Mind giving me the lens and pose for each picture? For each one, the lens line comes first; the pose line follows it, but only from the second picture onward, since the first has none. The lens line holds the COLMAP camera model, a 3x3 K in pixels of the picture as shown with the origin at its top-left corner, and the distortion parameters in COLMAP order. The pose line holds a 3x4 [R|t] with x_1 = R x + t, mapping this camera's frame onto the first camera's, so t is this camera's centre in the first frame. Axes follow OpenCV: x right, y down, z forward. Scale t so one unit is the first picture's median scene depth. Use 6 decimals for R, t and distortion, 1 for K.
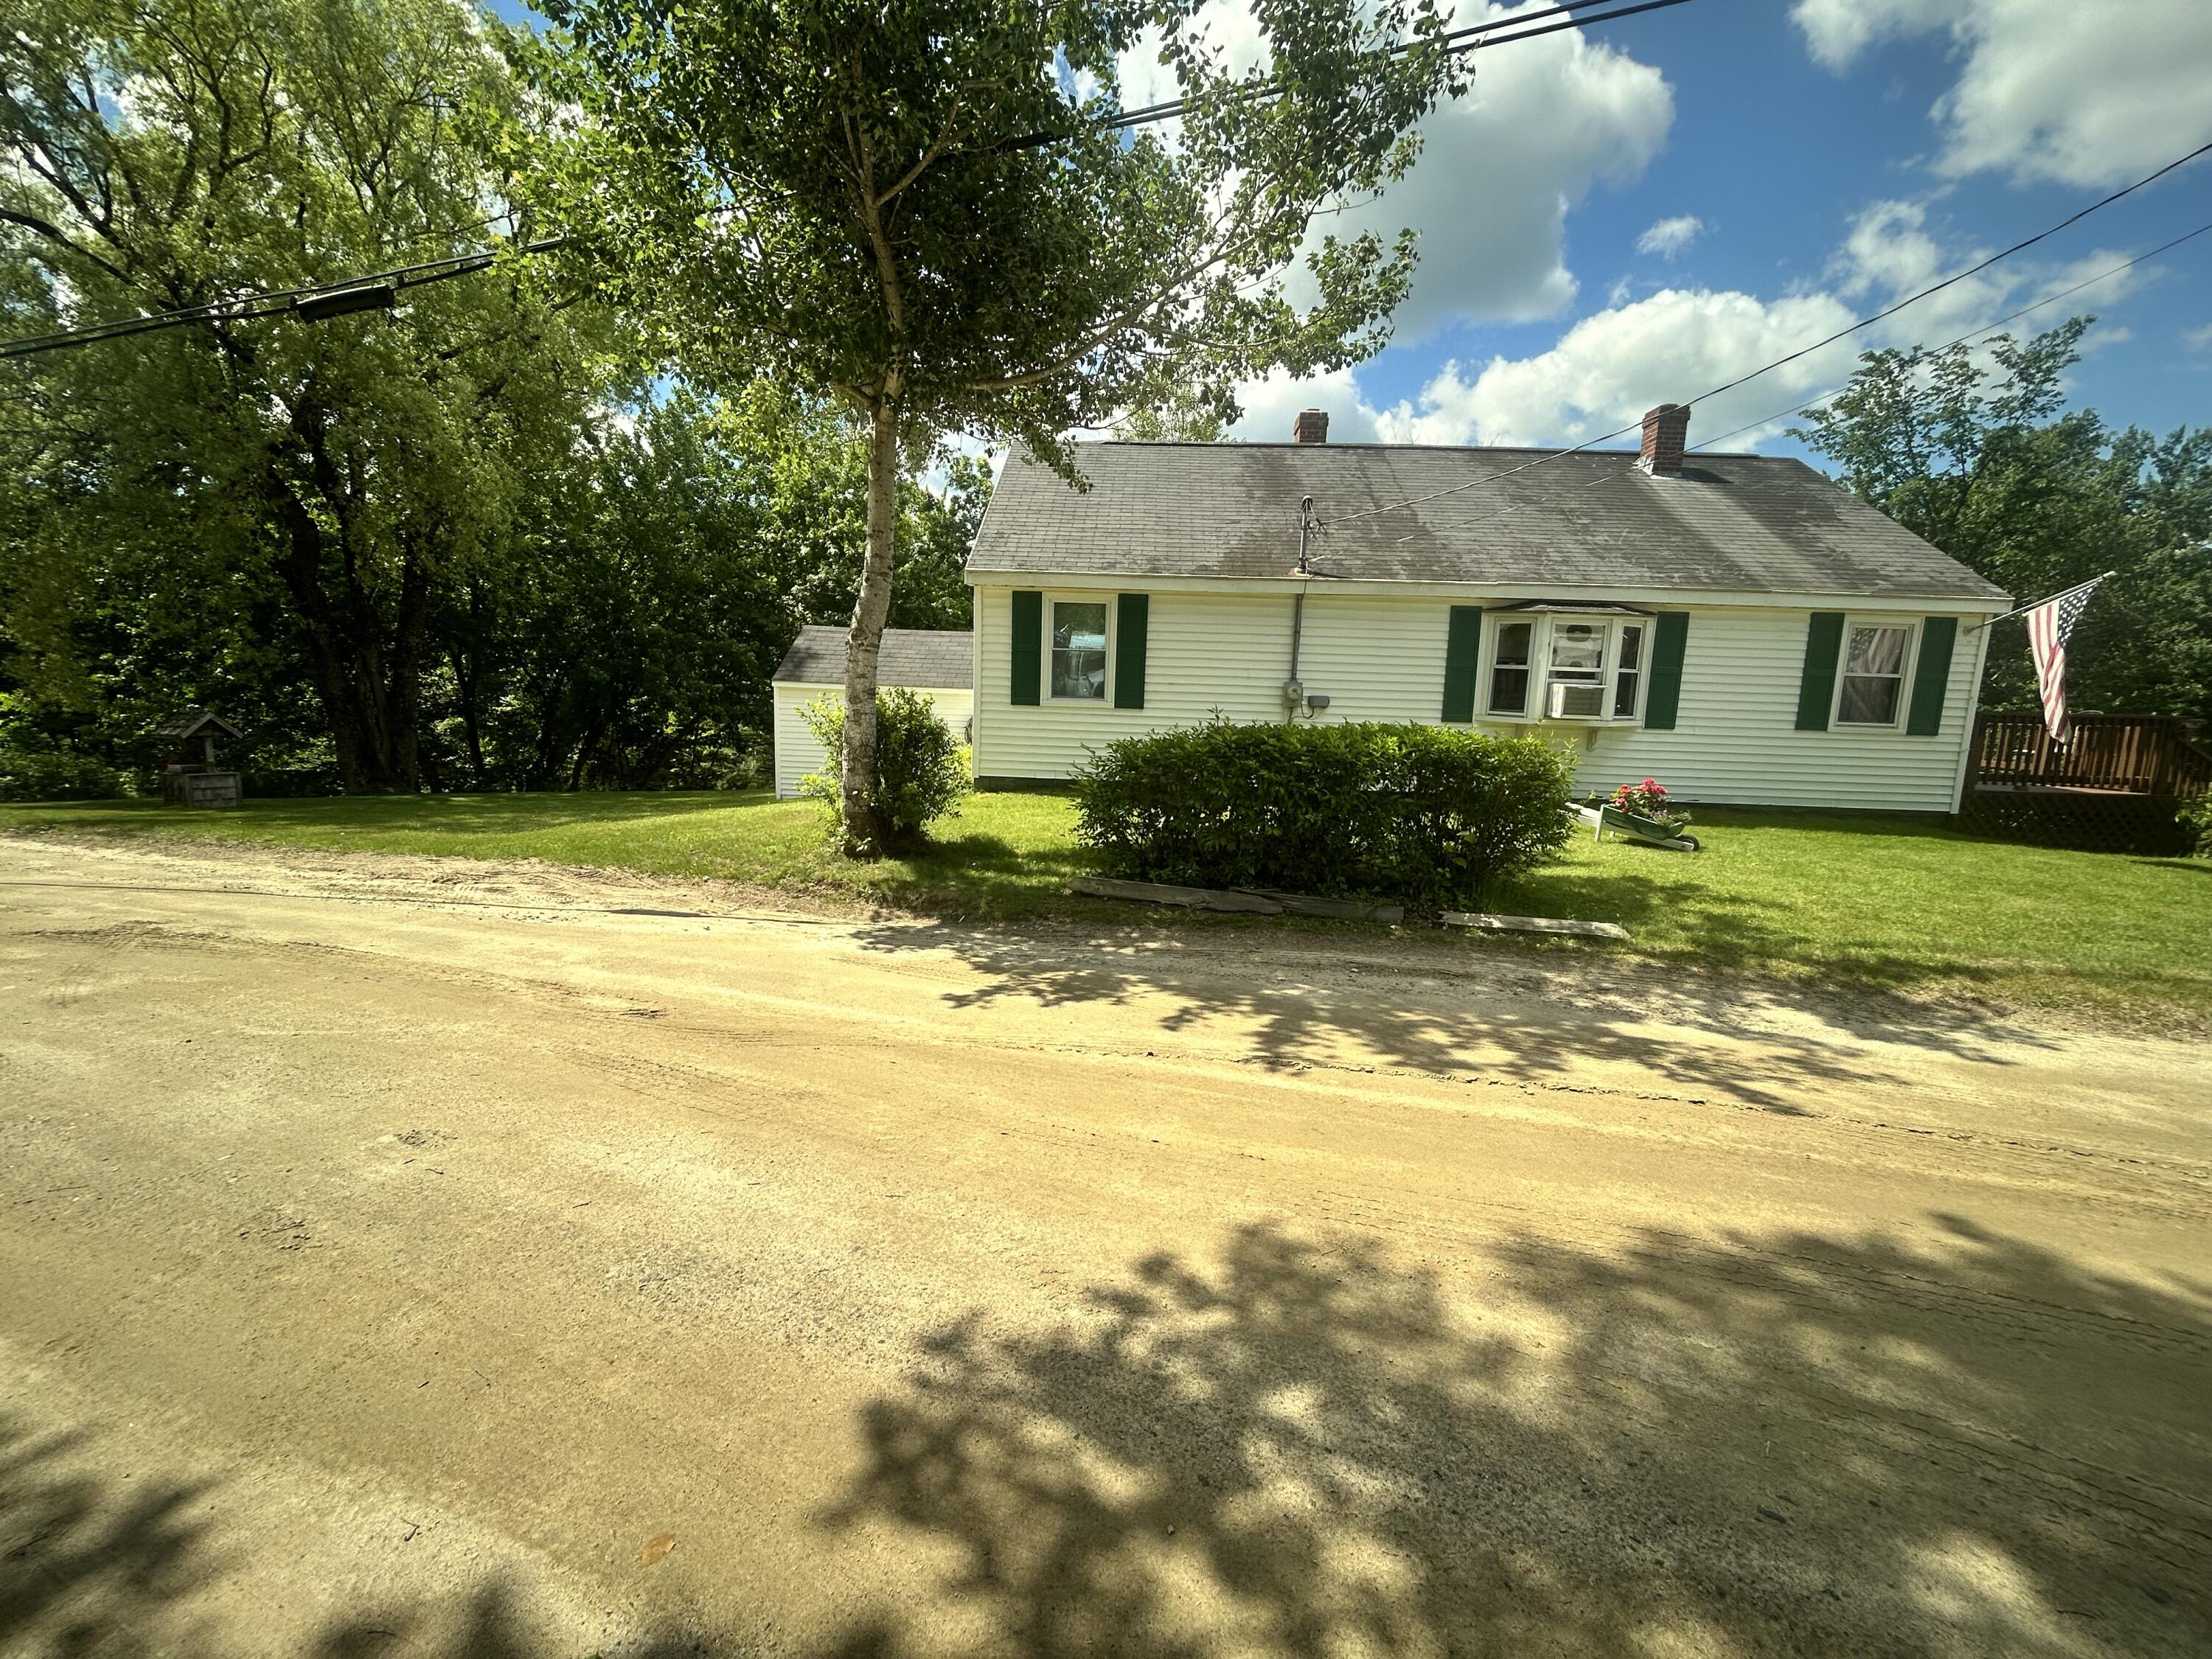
lens RADIAL K [[895.4, 0, 1098.6], [0, 895.4, 828.7], [0, 0, 1]] dist [-0.000460, 0.000408]
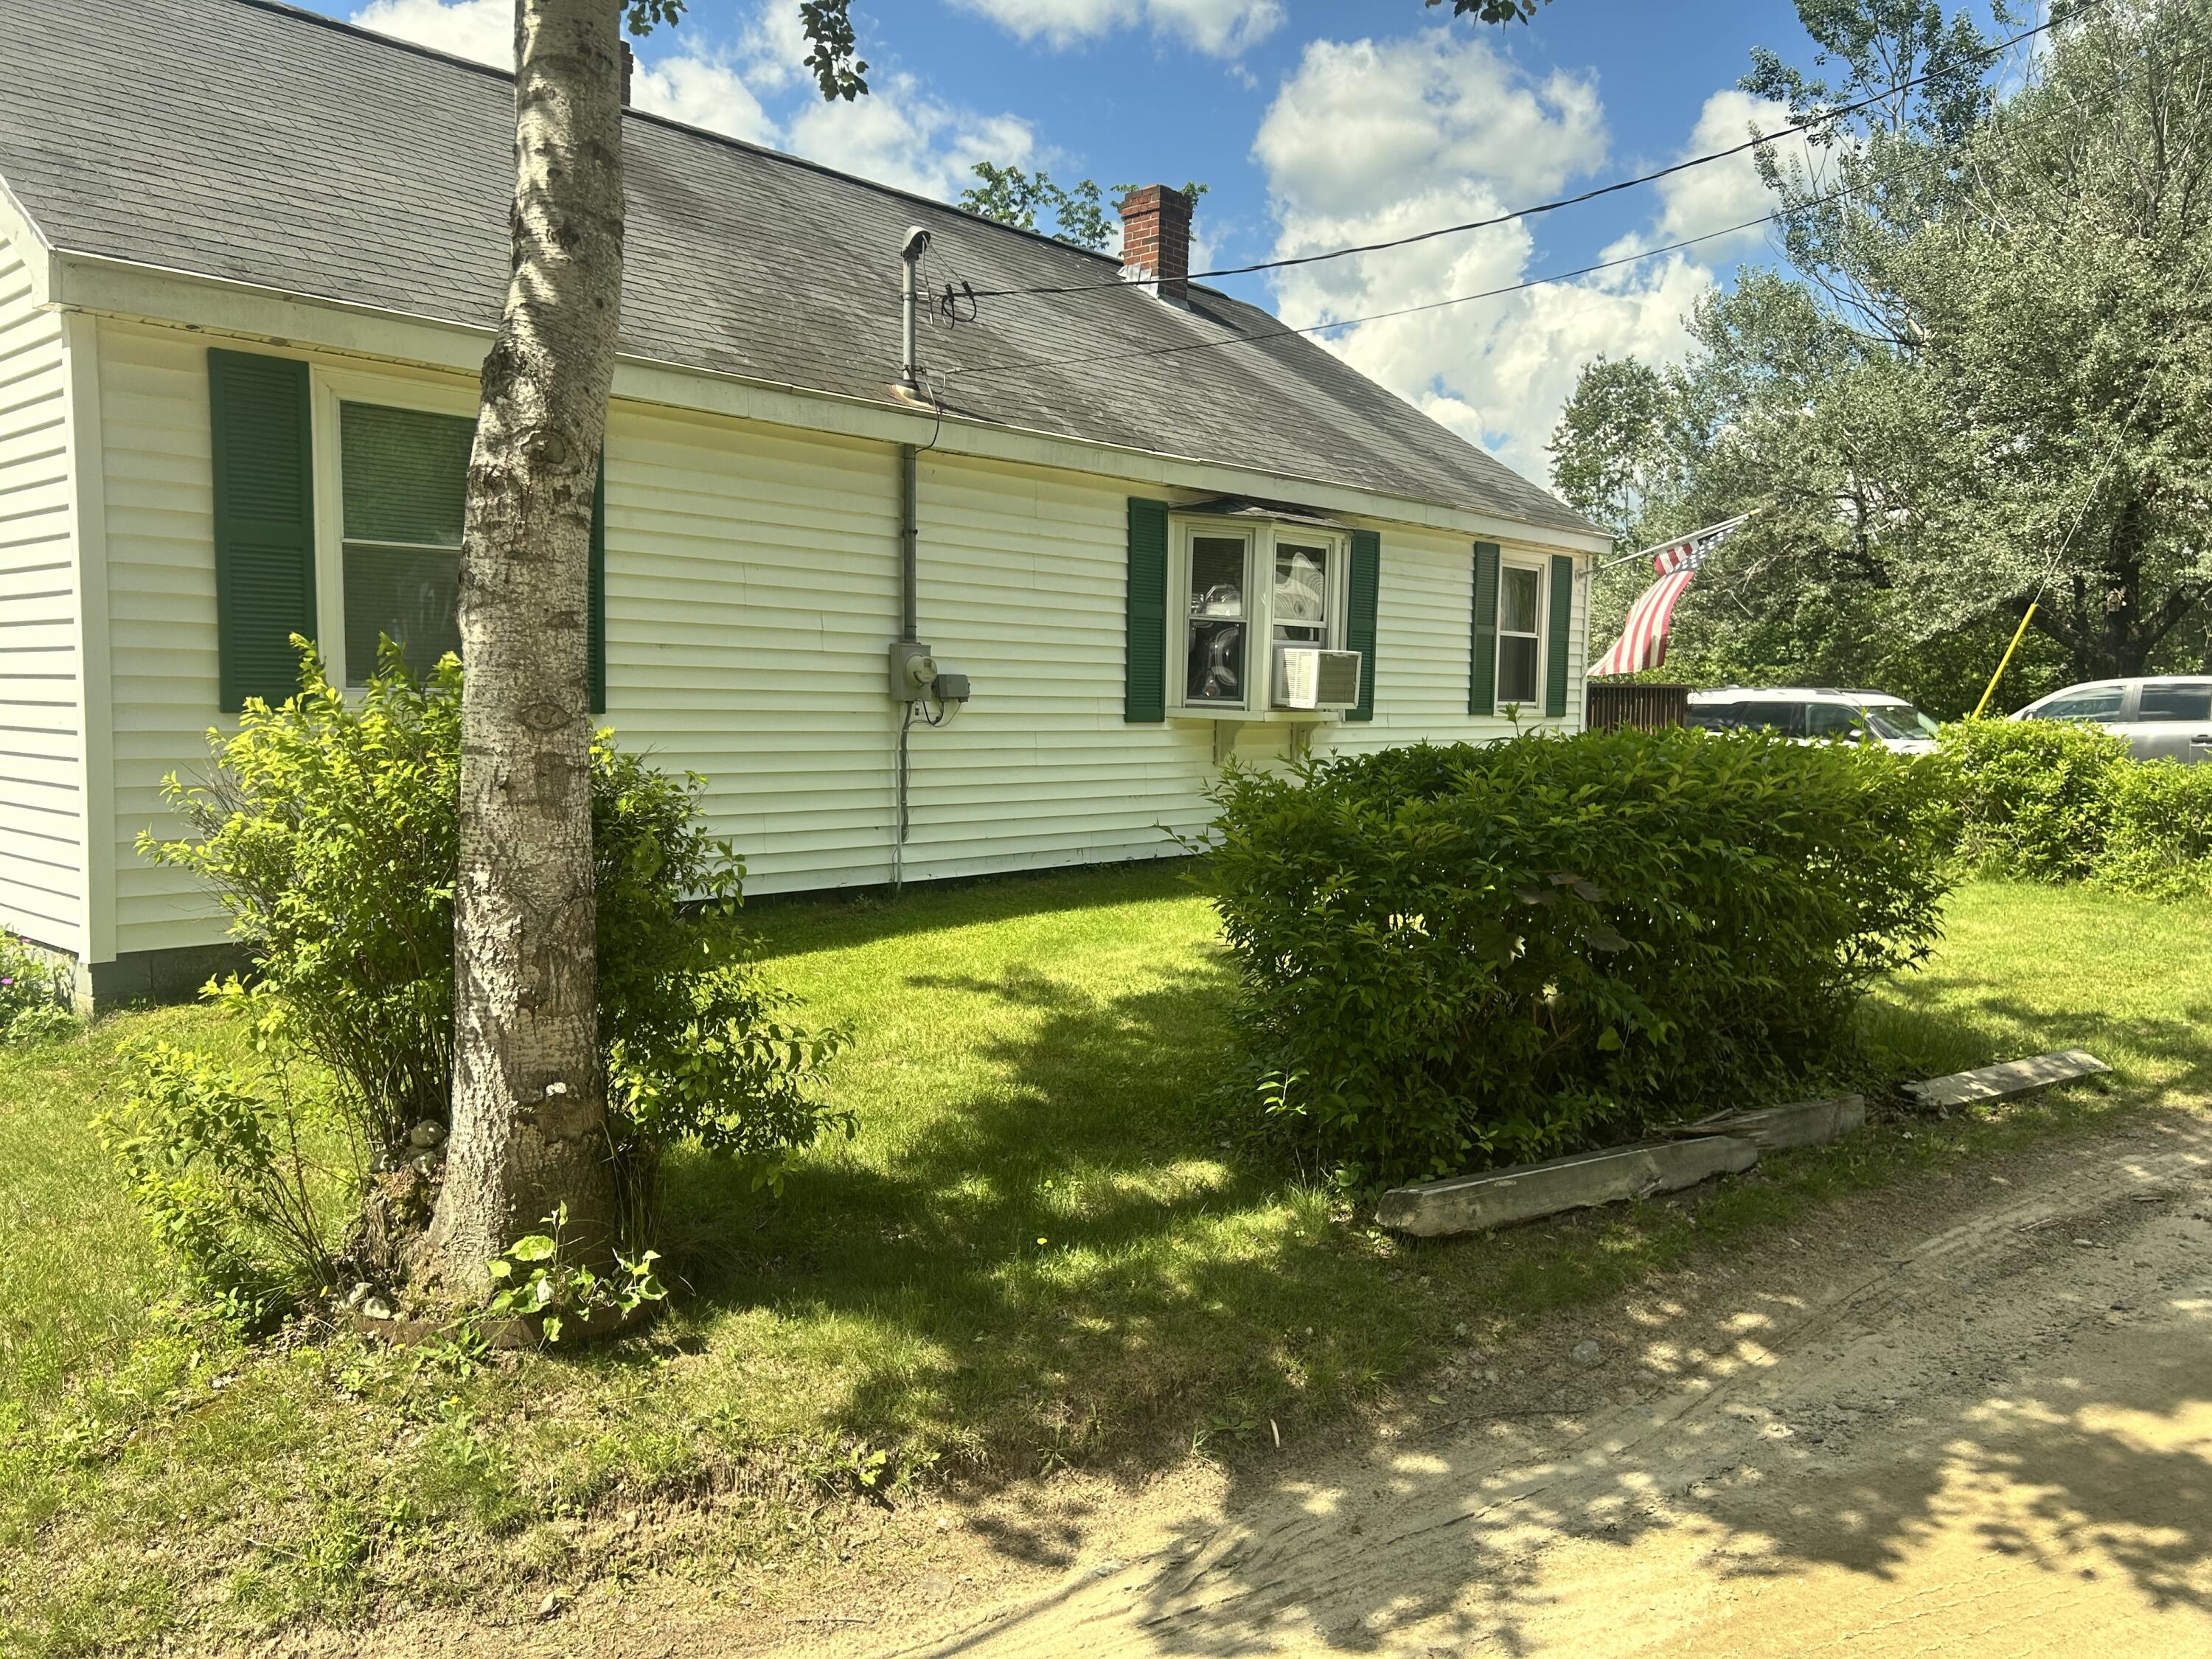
lens RADIAL K [[1690.1, 0, 1102.9], [0, 1690.1, 834.1], [0, 0, 1]] dist [0.053350, -0.073369]
pose [[0.628135, -0.085242, 0.773421, -0.379126], [0.123059, 0.992355, 0.009428, -0.068103], [-0.768312, 0.089255, 0.633822, 0.414276]]
